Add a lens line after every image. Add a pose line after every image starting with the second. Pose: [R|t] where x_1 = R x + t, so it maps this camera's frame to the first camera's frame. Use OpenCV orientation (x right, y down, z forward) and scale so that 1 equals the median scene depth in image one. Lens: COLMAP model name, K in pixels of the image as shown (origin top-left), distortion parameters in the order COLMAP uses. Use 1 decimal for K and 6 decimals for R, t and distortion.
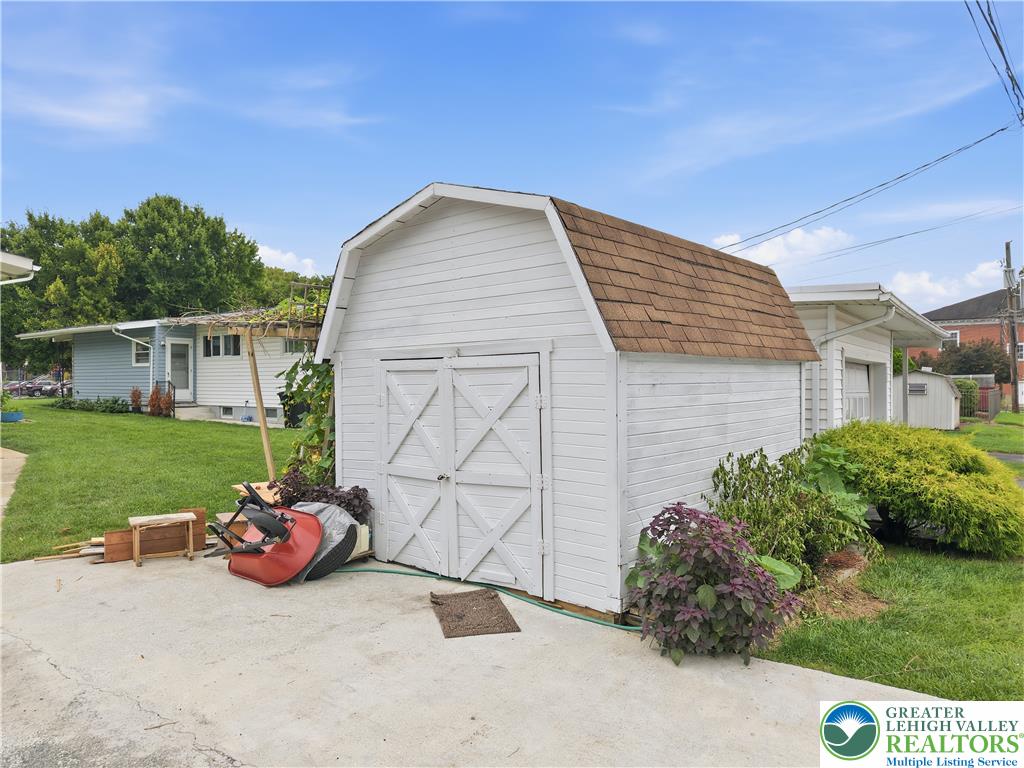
lens RADIAL K [[684.1, 0, 511.6], [0, 684.1, 387.4], [0, 0, 1]] dist [0.038786, -0.039912]
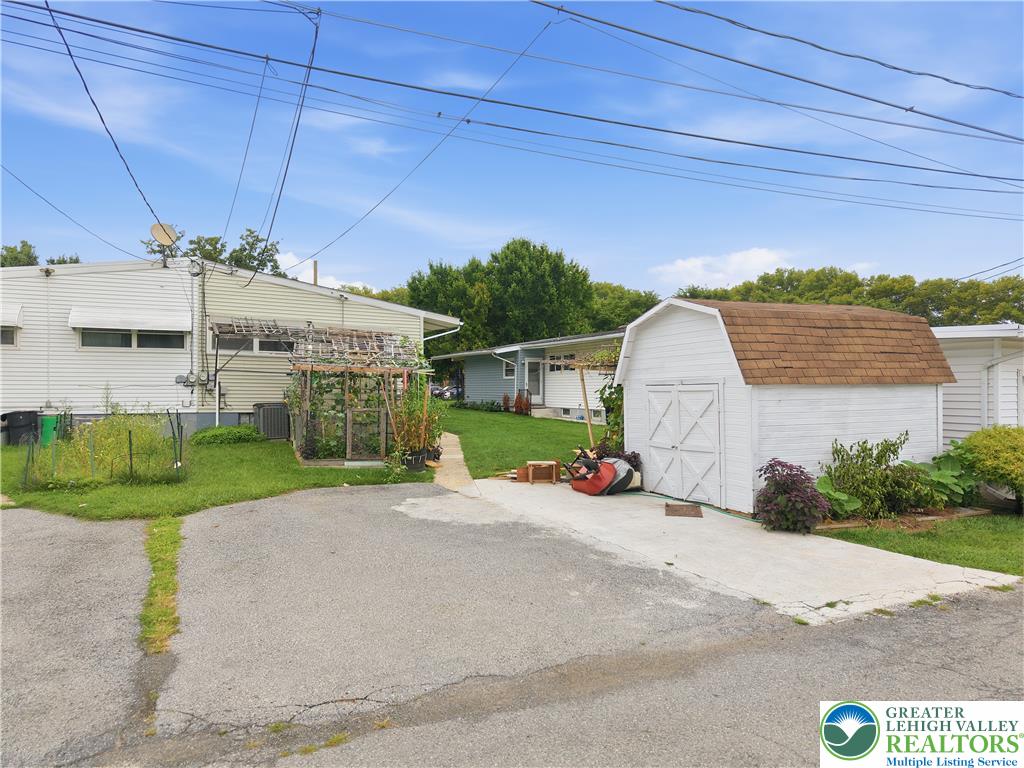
lens RADIAL K [[681.6, 0, 512.0], [0, 681.6, 384.0], [0, 0, 1]] dist [0.097832, -0.158195]
pose [[0.893109, -0.002429, -0.449834, 0.332164], [-0.002287, 0.999948, -0.009940, -0.023671], [0.449835, 0.009906, 0.893057, -0.864548]]
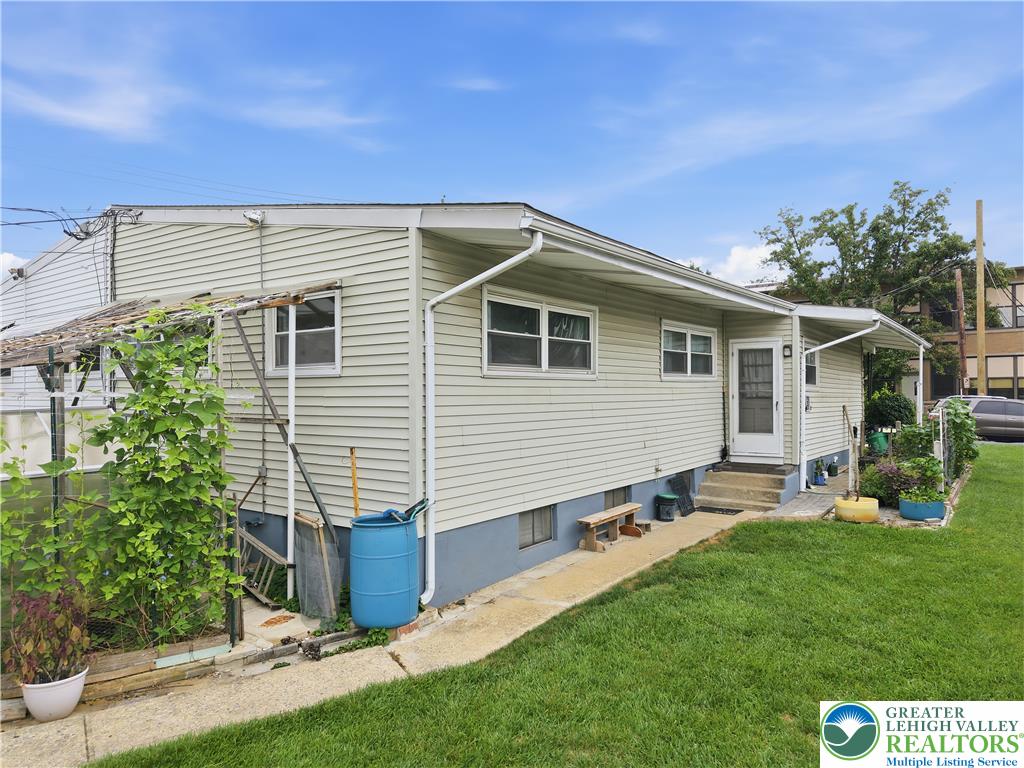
lens RADIAL K [[684.1, 0, 511.6], [0, 684.1, 387.4], [0, 0, 1]] dist [0.038786, -0.039912]
pose [[-0.005624, -0.019372, -0.999797, -0.555246], [-0.003824, 0.999805, -0.019351, -0.129424], [0.999977, 0.003715, -0.005697, 2.110477]]
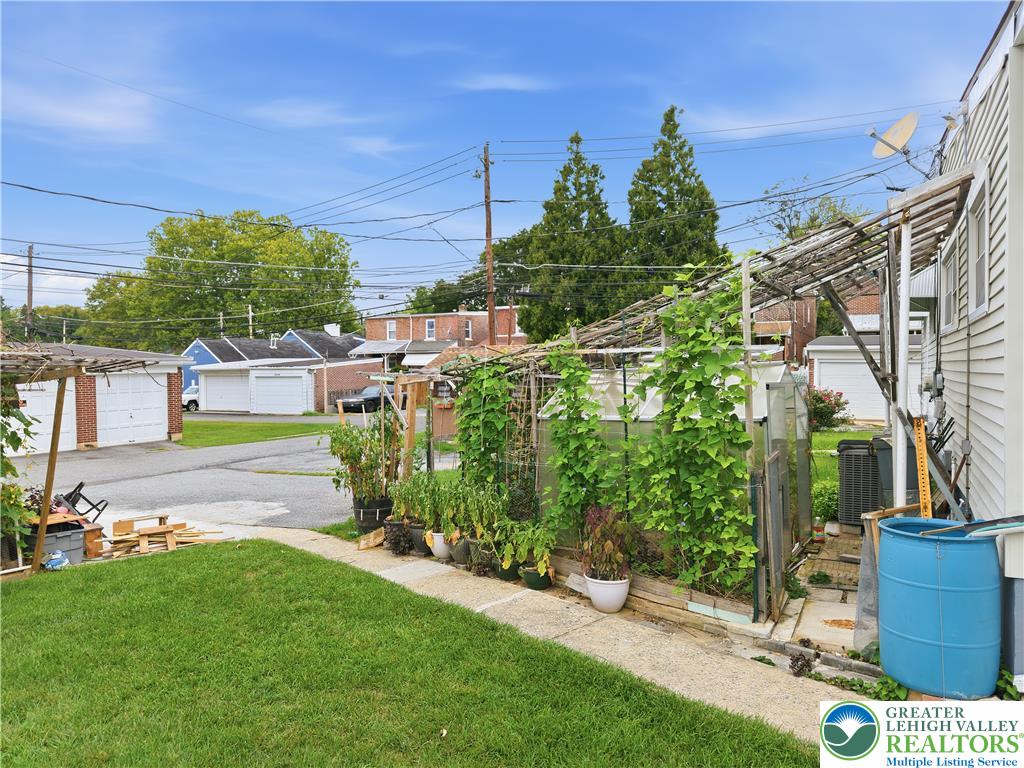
lens RADIAL K [[684.1, 0, 511.6], [0, 684.1, 387.4], [0, 0, 1]] dist [0.038786, -0.039912]
pose [[-0.989906, 0.004469, -0.141653, -1.009283], [0.000844, 0.999671, 0.025644, -0.108826], [0.141721, 0.025266, -0.989584, 2.464502]]
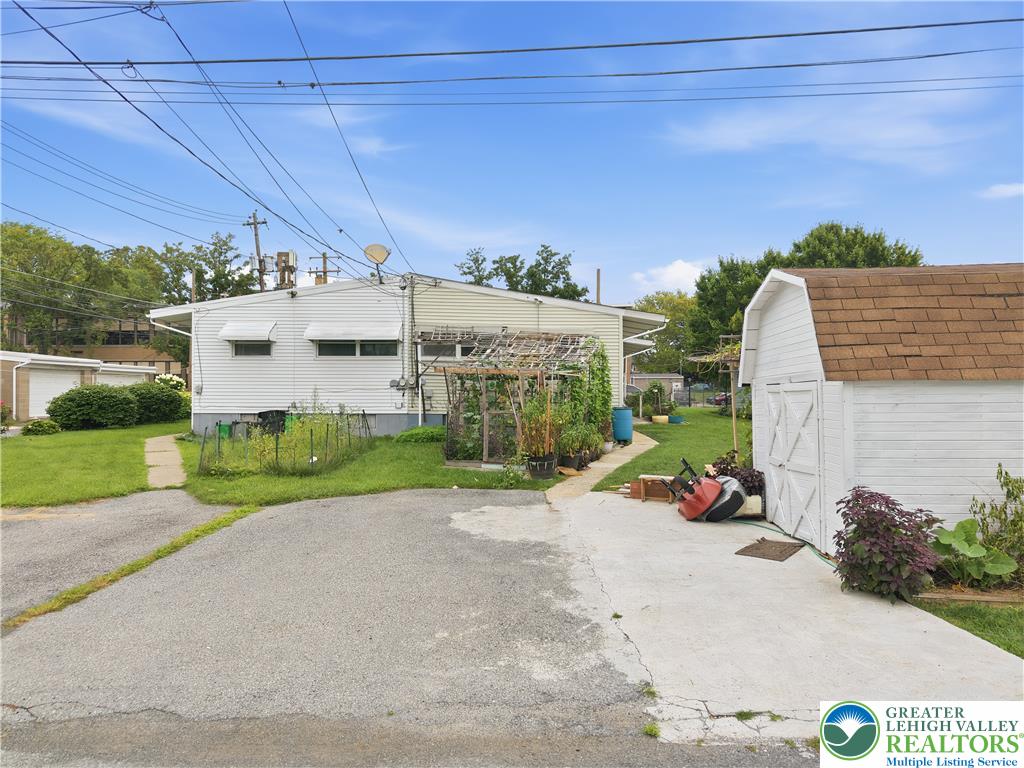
lens RADIAL K [[684.1, 0, 511.6], [0, 684.1, 387.4], [0, 0, 1]] dist [0.038786, -0.039912]
pose [[0.583291, -0.007730, -0.812226, 0.697521], [-0.004673, 0.999906, -0.012872, -0.012411], [0.812250, 0.011303, 0.583200, -0.308757]]
